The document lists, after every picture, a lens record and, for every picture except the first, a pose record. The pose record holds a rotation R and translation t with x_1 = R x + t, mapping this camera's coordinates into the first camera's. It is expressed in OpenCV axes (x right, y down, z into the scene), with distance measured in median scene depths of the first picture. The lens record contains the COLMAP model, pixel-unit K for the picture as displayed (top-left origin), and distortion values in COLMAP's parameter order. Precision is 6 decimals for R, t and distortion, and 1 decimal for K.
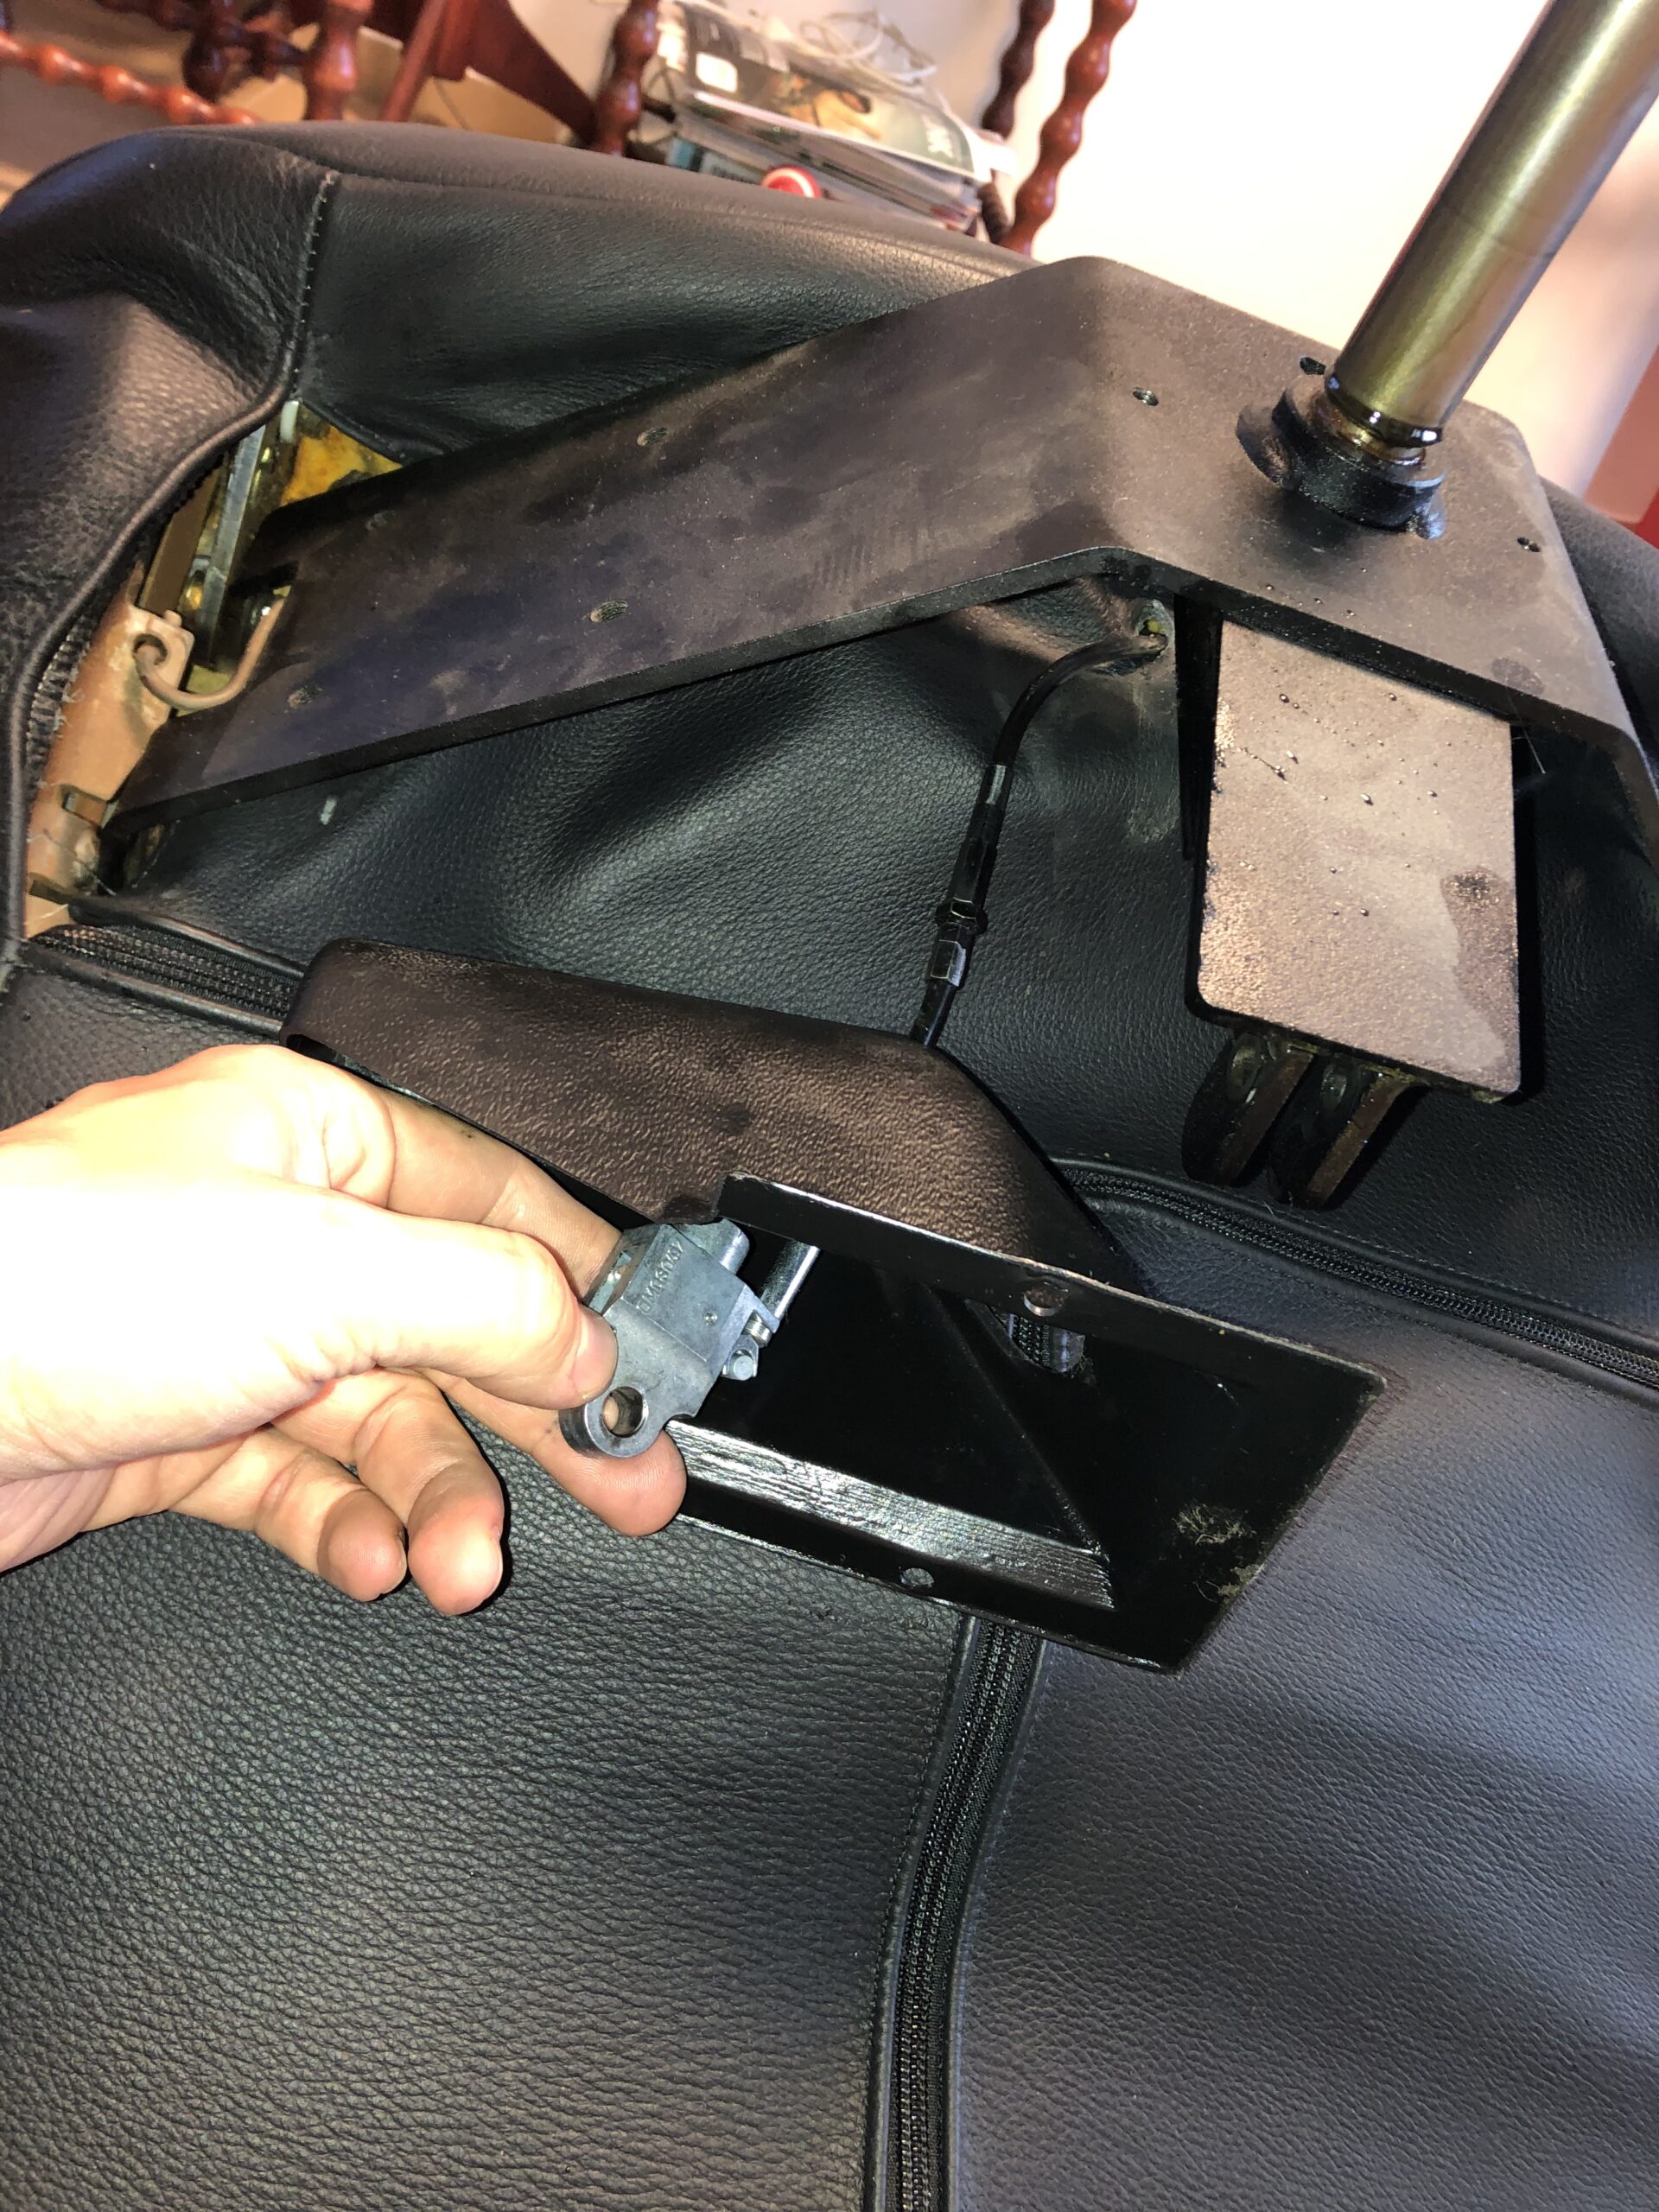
lens RADIAL K [[1813.4, 0, 826.4], [0, 1813.4, 1075.8], [0, 0, 1]] dist [0.009703, 0.009258]
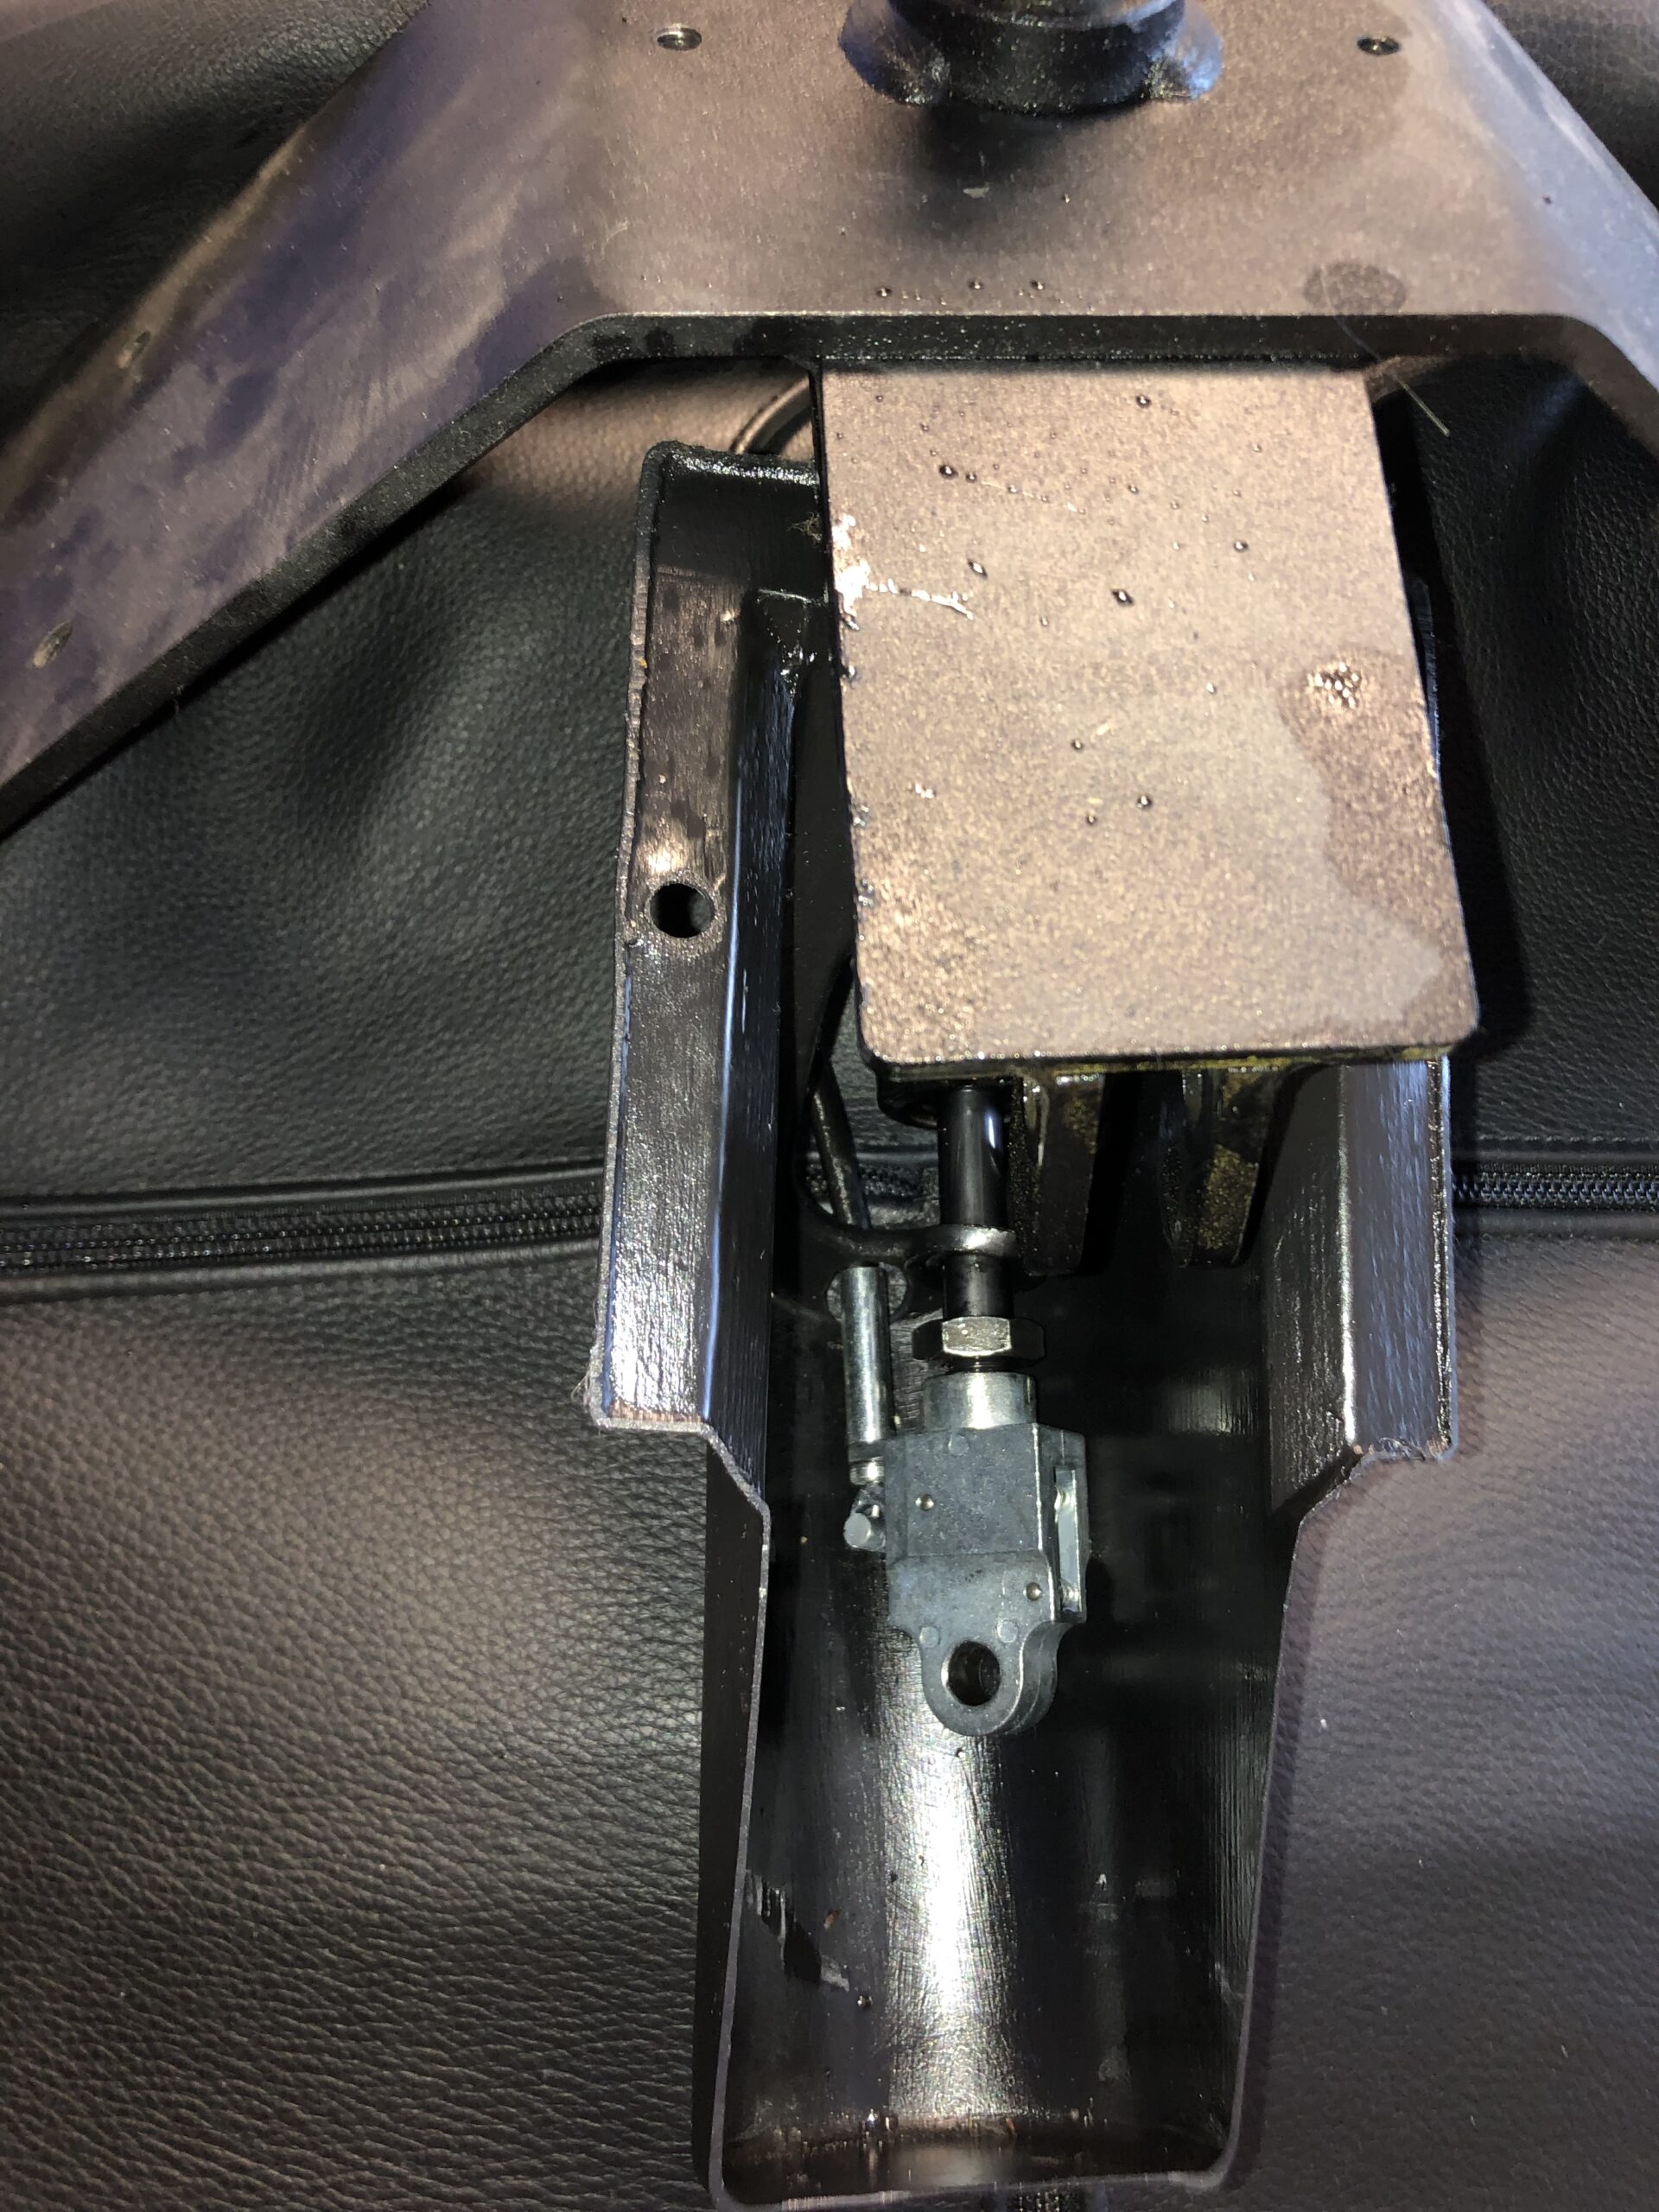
lens RADIAL K [[1831.6, 0, 836.1], [0, 1831.6, 1100.7], [0, 0, 1]] dist [0.019556, 0.006564]
pose [[0.946559, -0.271267, -0.174473, 0.251030], [0.290528, 0.952042, 0.095969, -0.075127], [0.140072, -0.141530, 0.979974, 0.352853]]
